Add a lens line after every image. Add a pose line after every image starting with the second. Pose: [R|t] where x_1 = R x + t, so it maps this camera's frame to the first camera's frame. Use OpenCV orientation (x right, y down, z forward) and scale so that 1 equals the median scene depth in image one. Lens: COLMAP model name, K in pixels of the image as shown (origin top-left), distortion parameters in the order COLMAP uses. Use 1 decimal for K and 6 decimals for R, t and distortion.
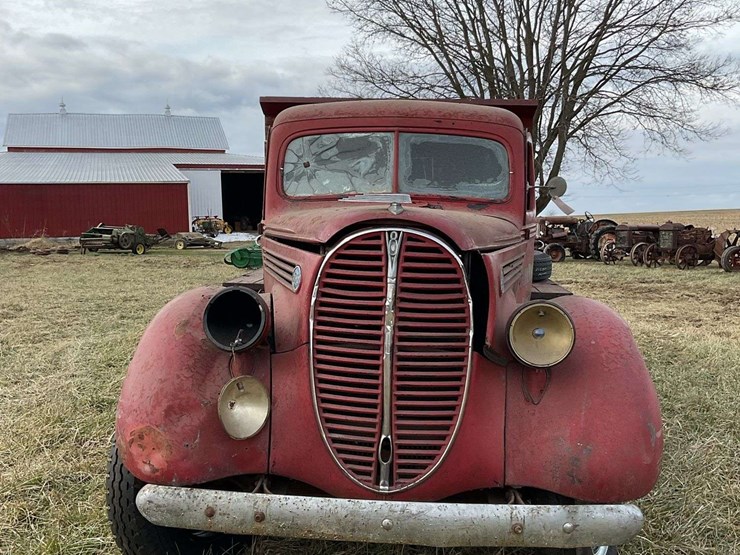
lens RADIAL K [[908.5, 0, 370.0], [0, 908.5, 277.5], [0, 0, 1]] dist [0.082504, -0.003302]
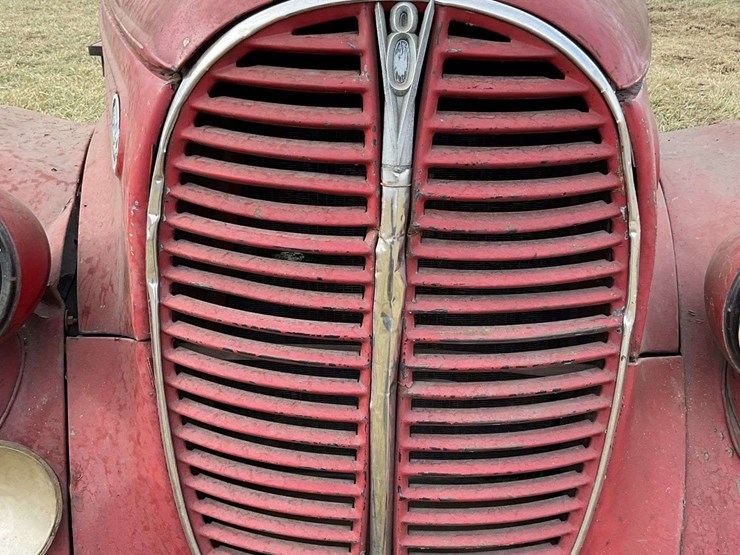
lens RADIAL K [[793.5, 0, 371.6], [0, 793.5, 250.4], [0, 0, 1]] dist [0.001139, -0.011598]
pose [[0.998420, -0.022208, 0.051610, 0.001461], [0.004710, 0.948418, 0.316989, -0.056457], [-0.055987, -0.316245, 0.947024, 0.739333]]
